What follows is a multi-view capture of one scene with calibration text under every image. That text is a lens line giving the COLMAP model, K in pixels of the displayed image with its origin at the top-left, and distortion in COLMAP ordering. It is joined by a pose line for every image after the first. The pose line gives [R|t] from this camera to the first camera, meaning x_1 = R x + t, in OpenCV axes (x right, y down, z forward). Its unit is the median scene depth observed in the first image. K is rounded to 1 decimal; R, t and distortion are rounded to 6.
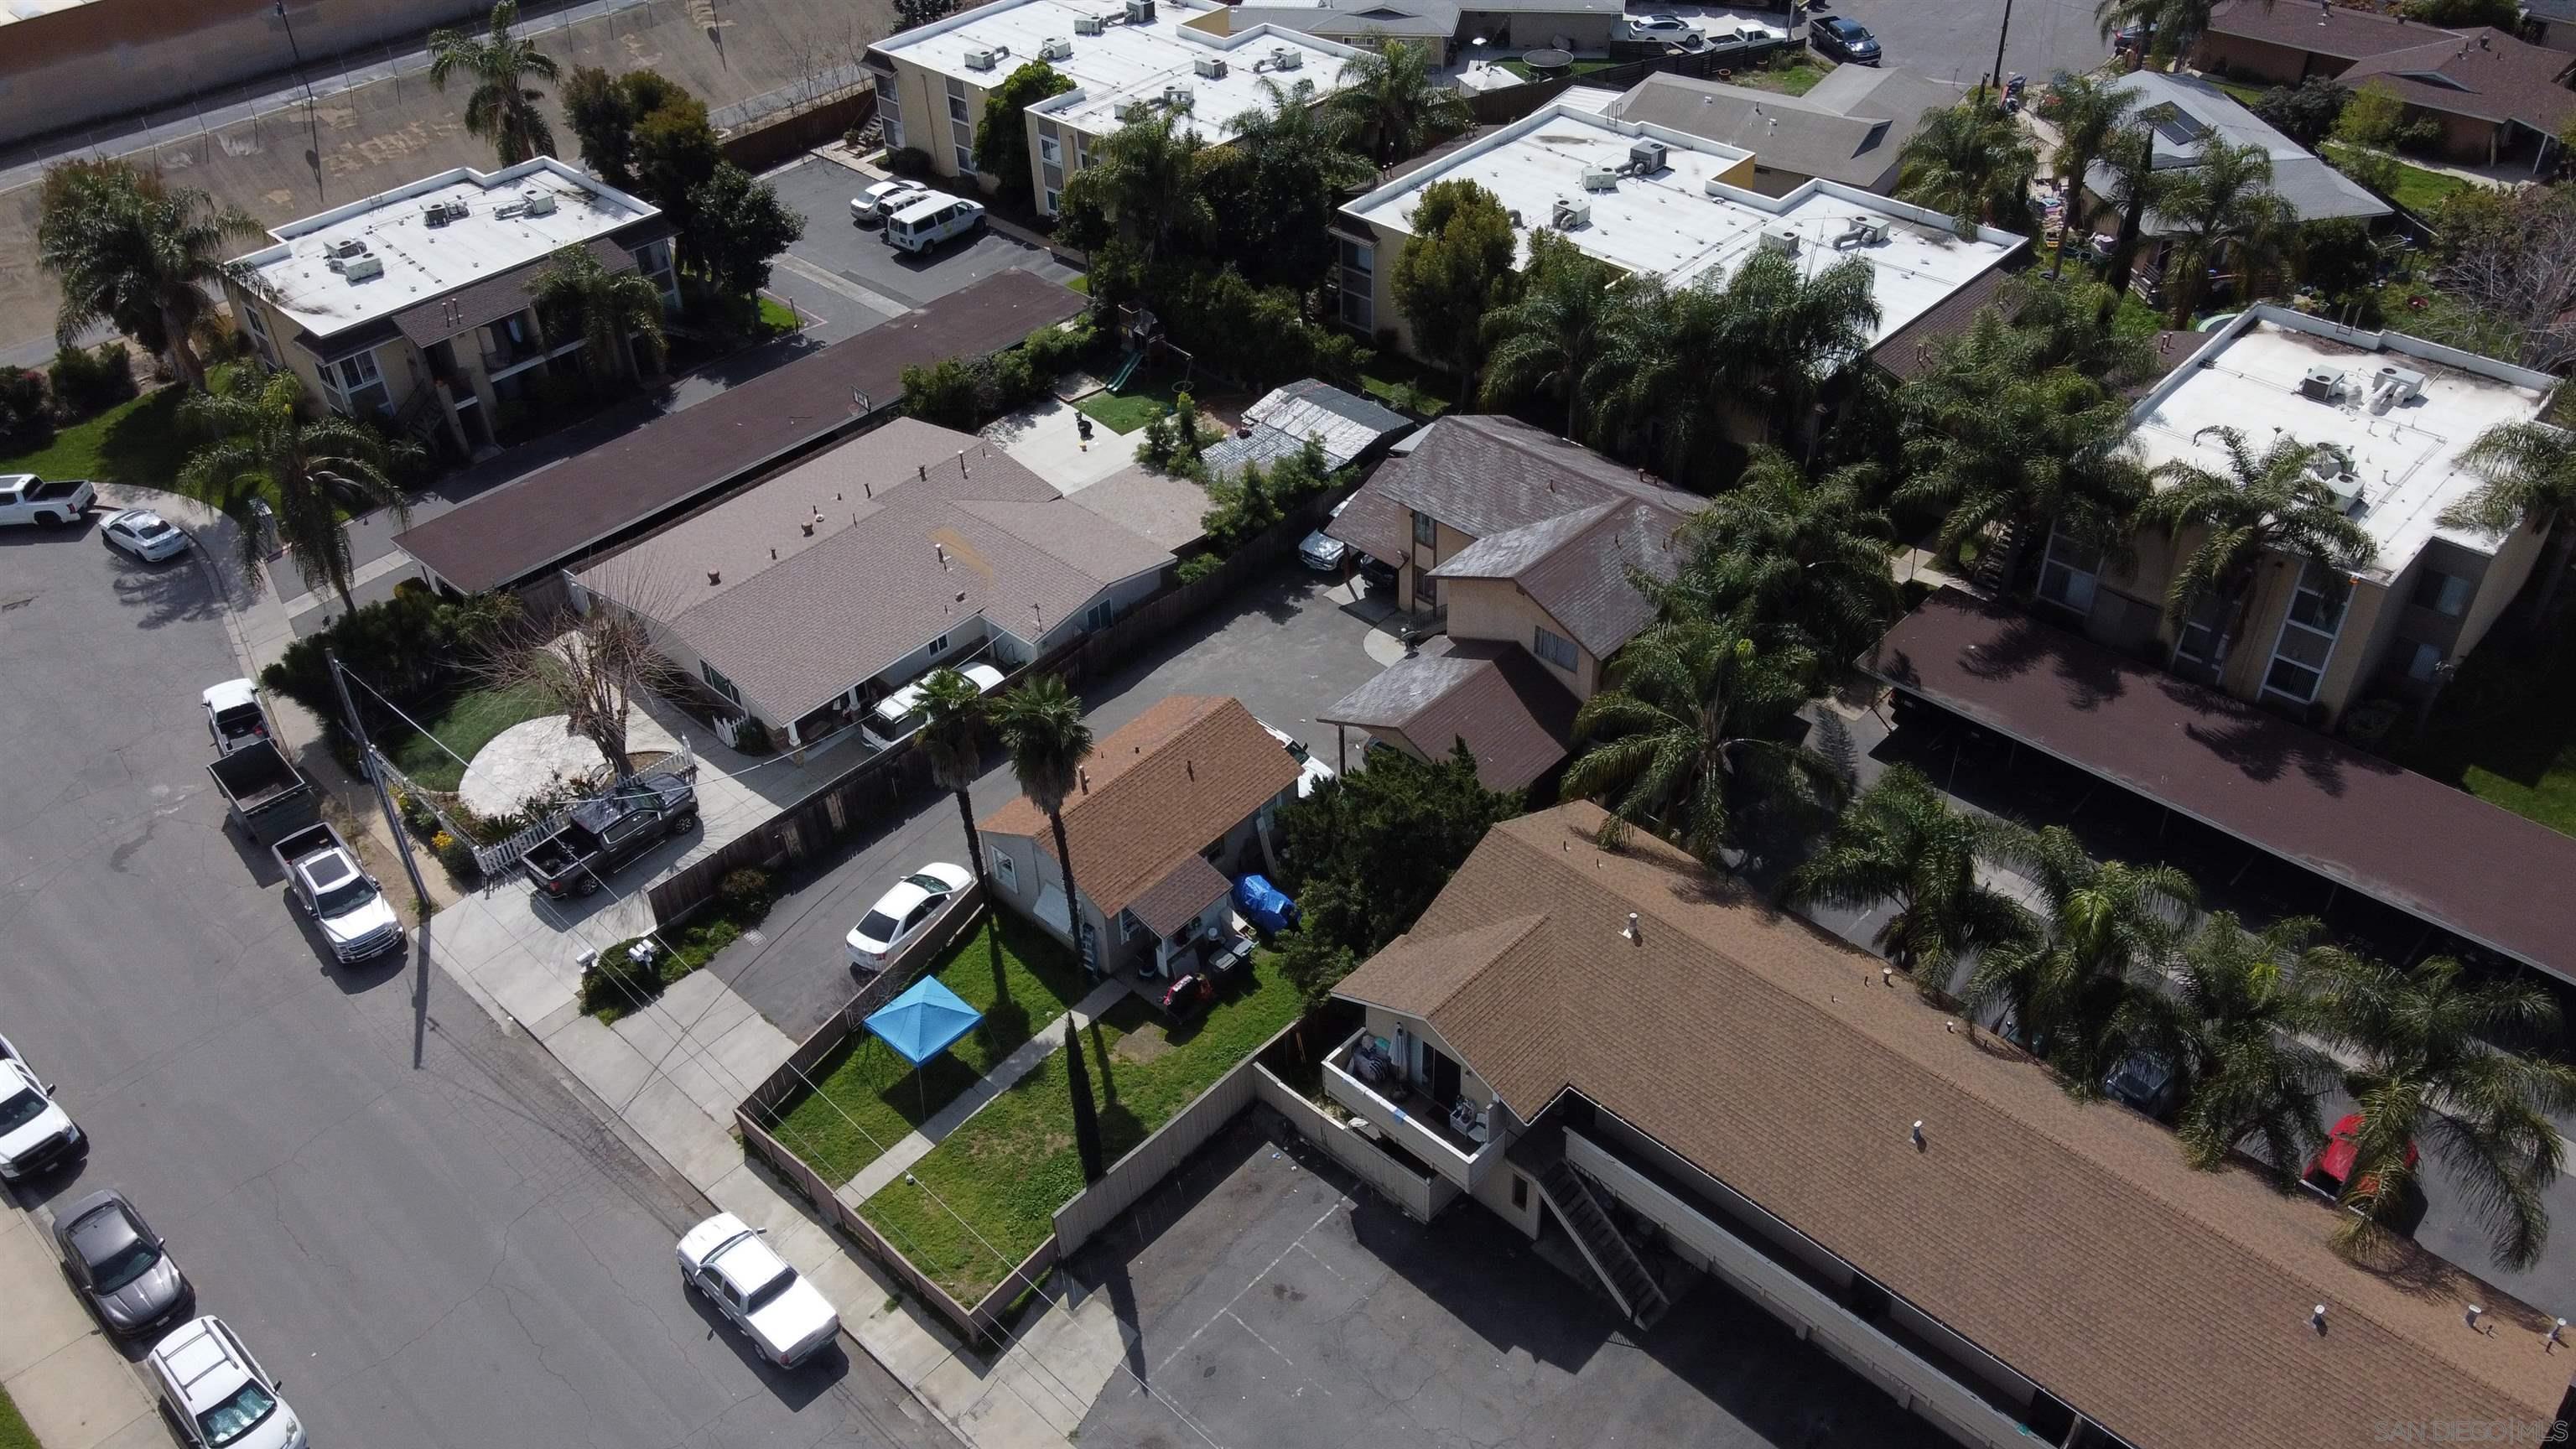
lens RADIAL K [[1931.8, 0, 1288.0], [0, 1931.8, 724.5], [0, 0, 1]] dist [0.004711, 0.004511]
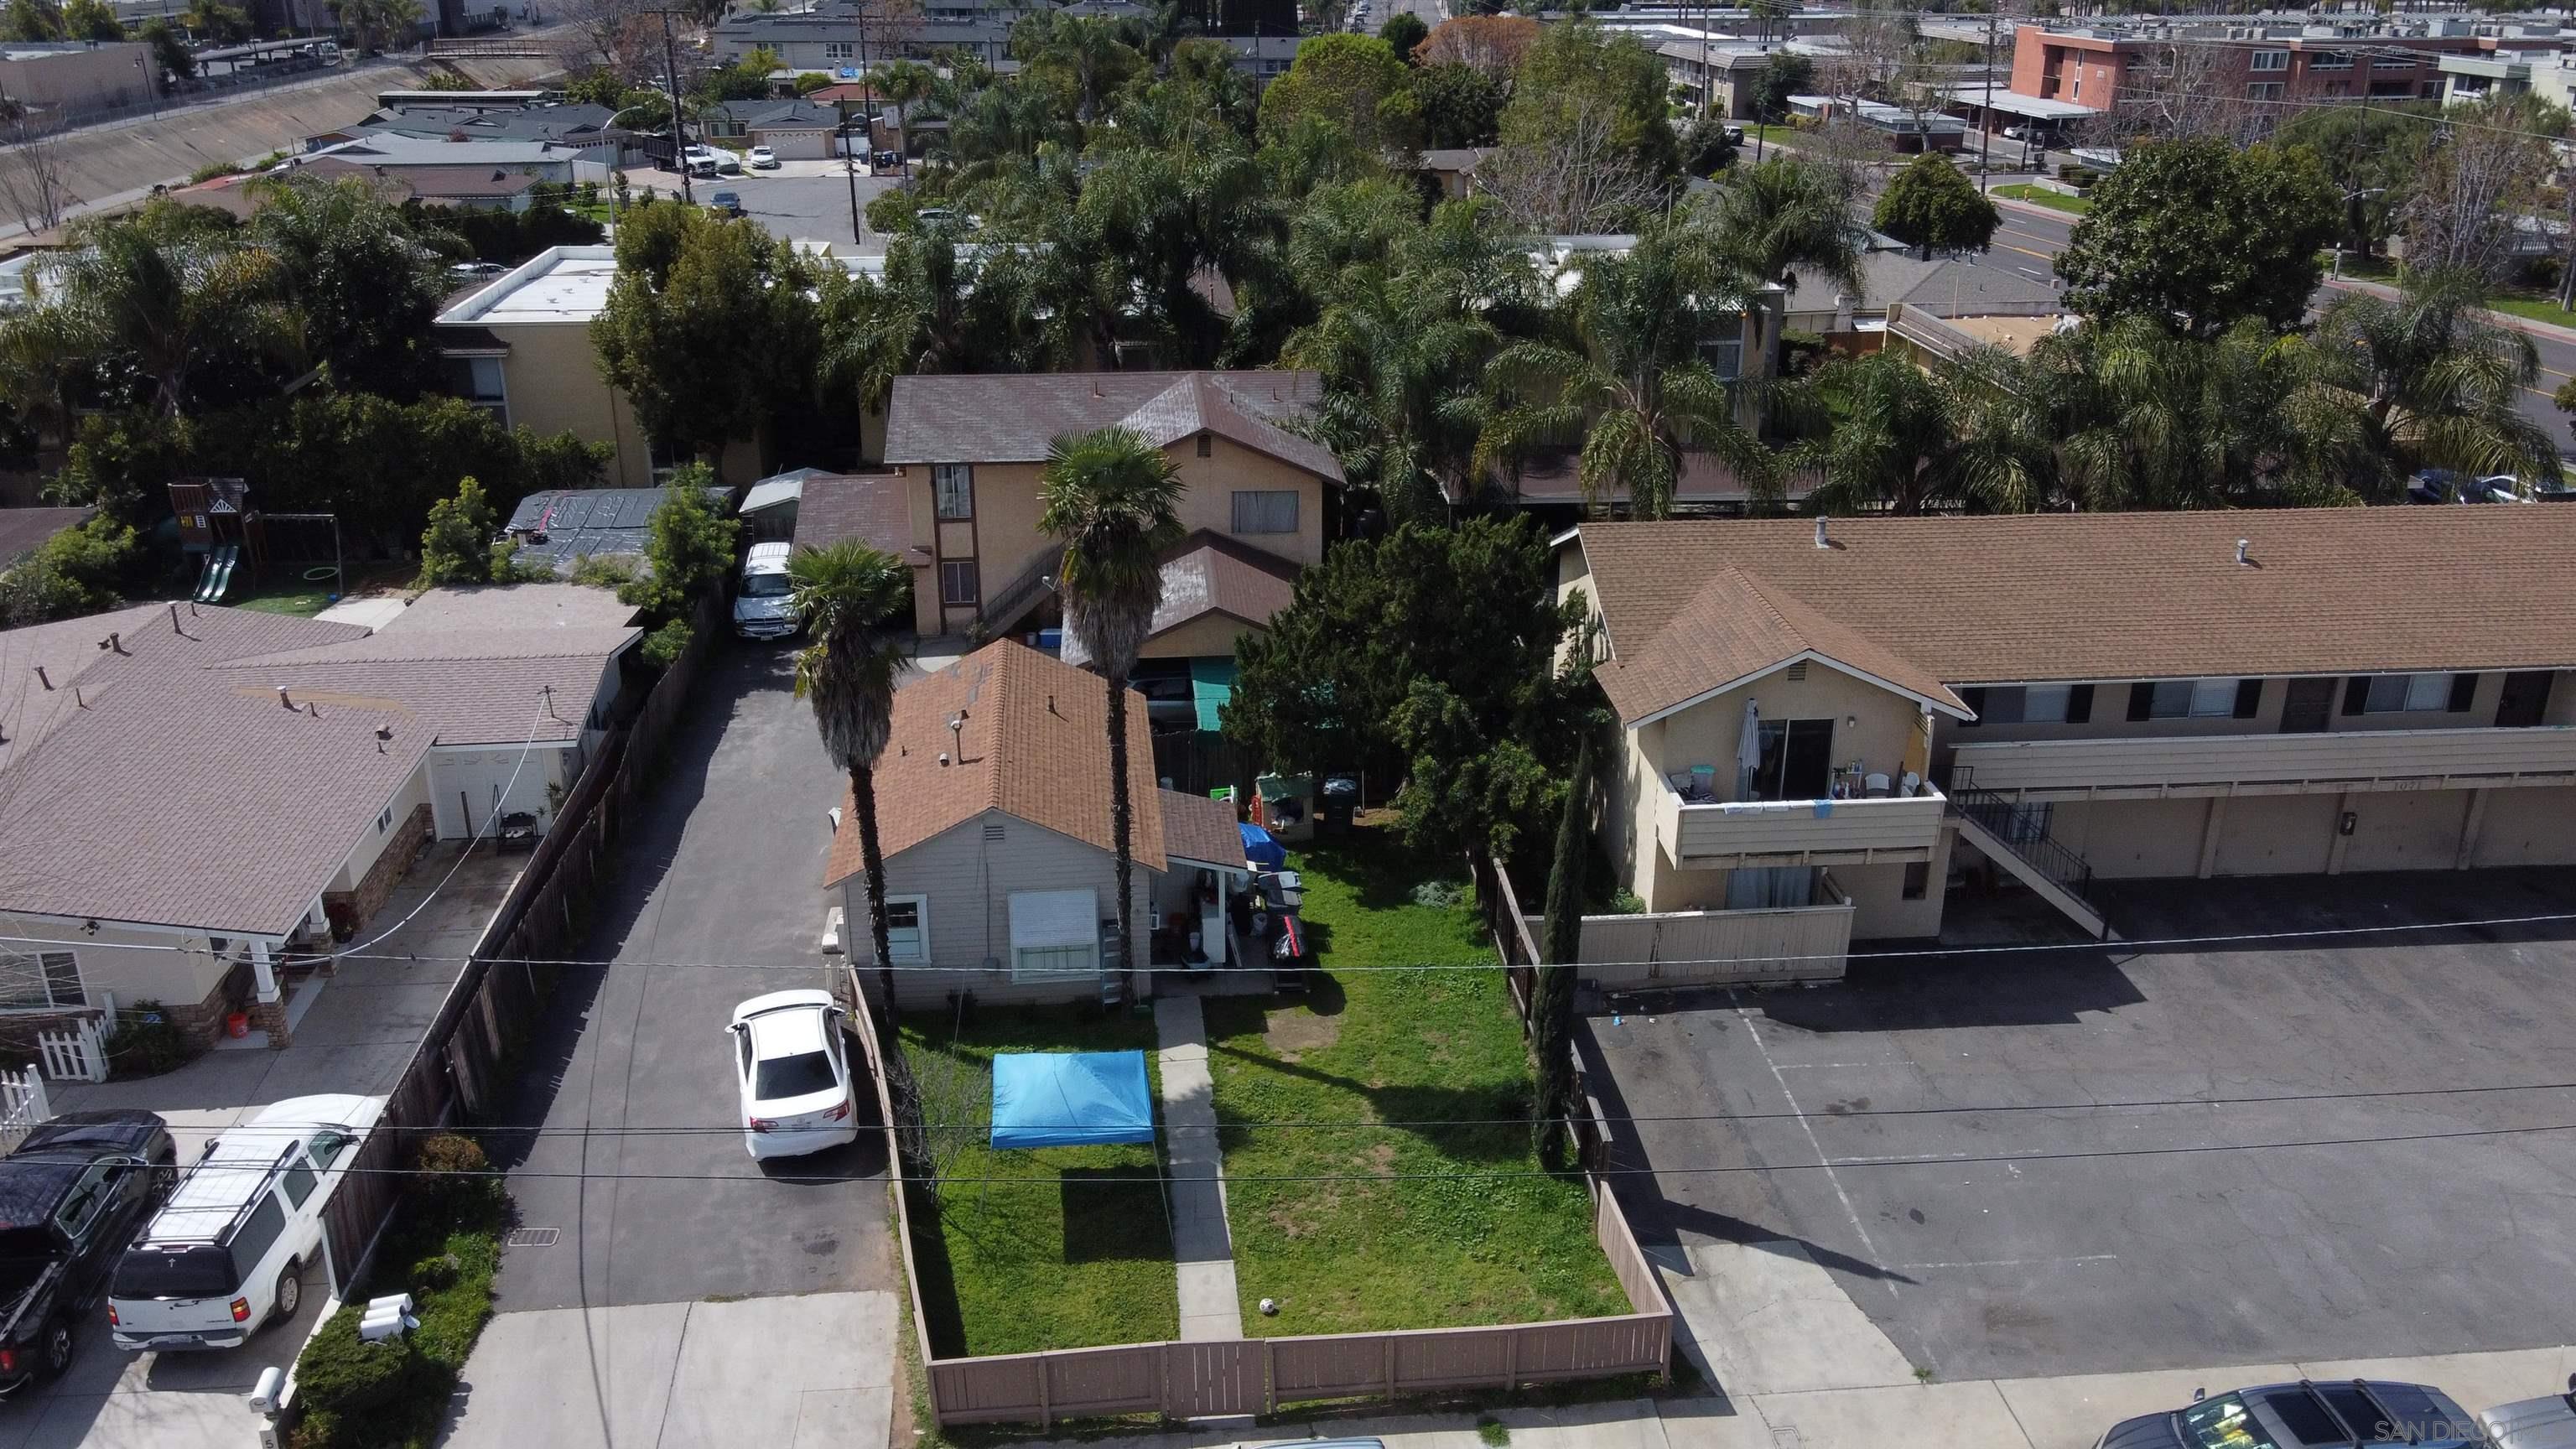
lens RADIAL K [[1969.9, 0, 1289.7], [0, 1969.9, 712.6], [0, 0, 1]] dist [-0.003695, 0.039956]
pose [[0.664125, -0.249980, 0.704591, -0.428090], [0.446539, 0.888503, -0.105663, 0.119731], [-0.599618, 0.384801, 0.701703, 0.440141]]
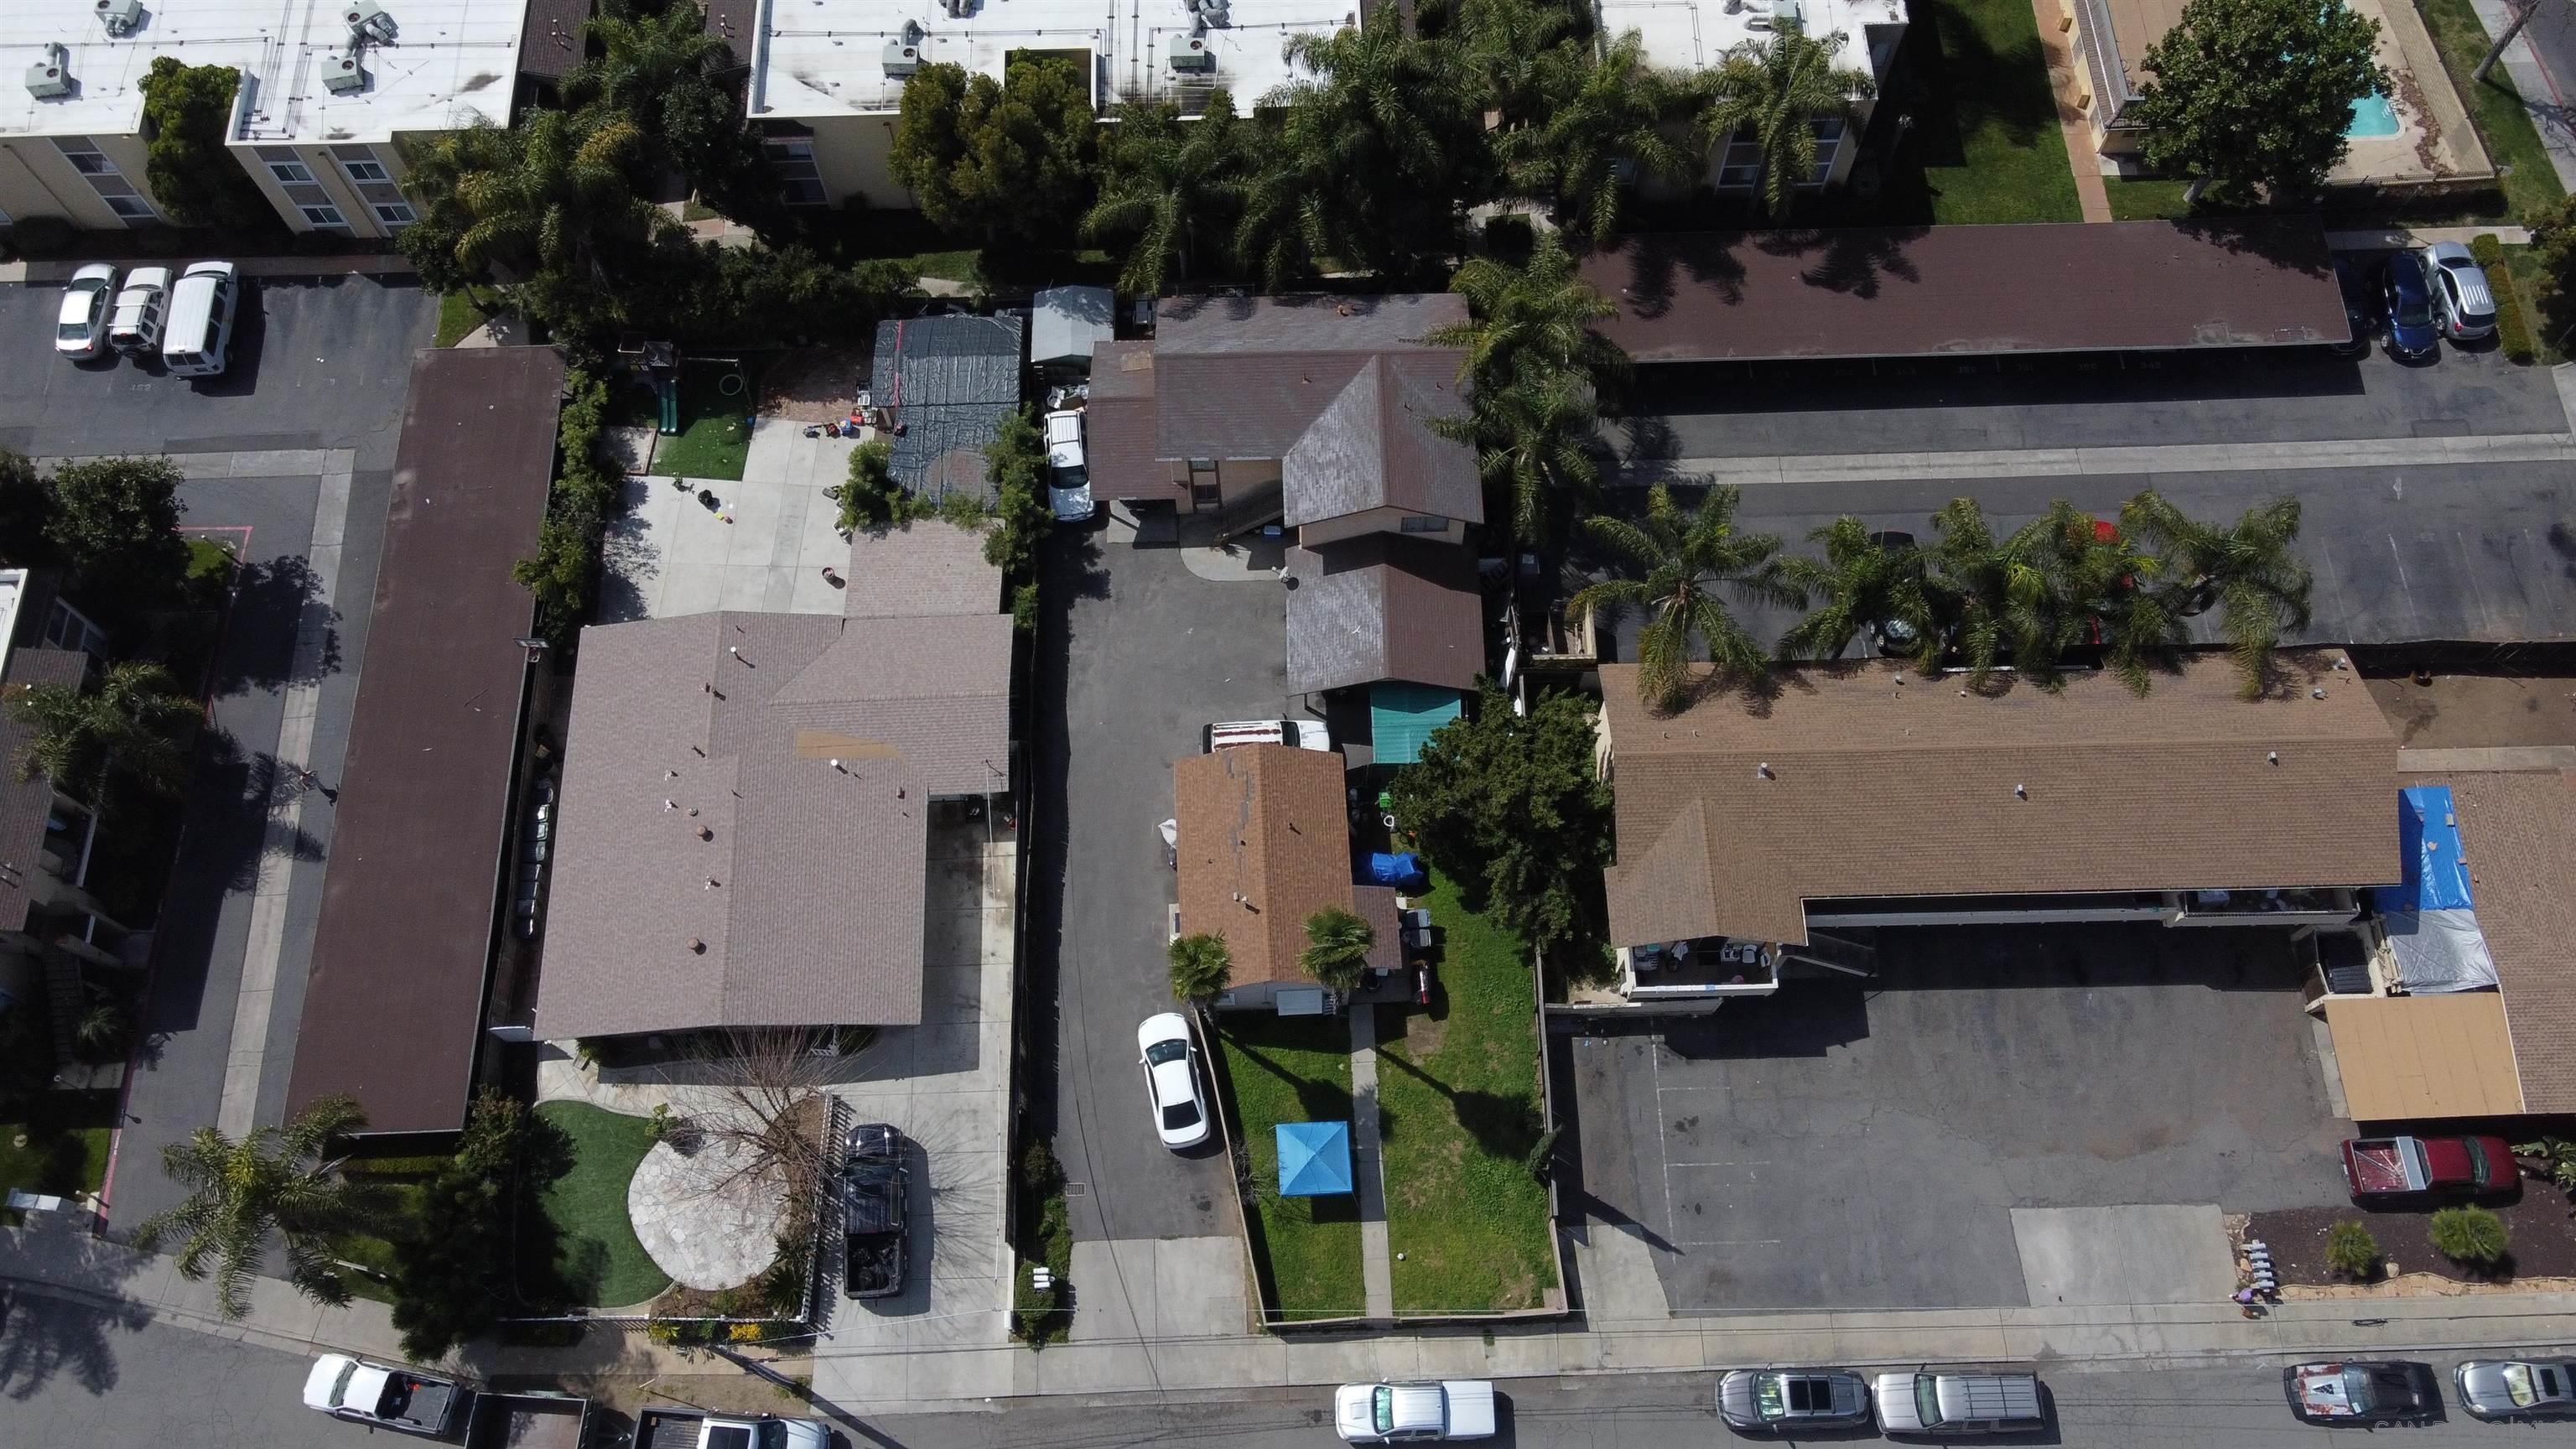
lens RADIAL K [[1969.9, 0, 1289.7], [0, 1969.9, 712.6], [0, 0, 1]] dist [-0.003695, 0.039956]
pose [[0.708626, -0.631407, 0.314919, -0.339771], [0.421303, 0.736664, 0.528990, -0.580915], [-0.565997, -0.242180, 0.788033, 0.099404]]
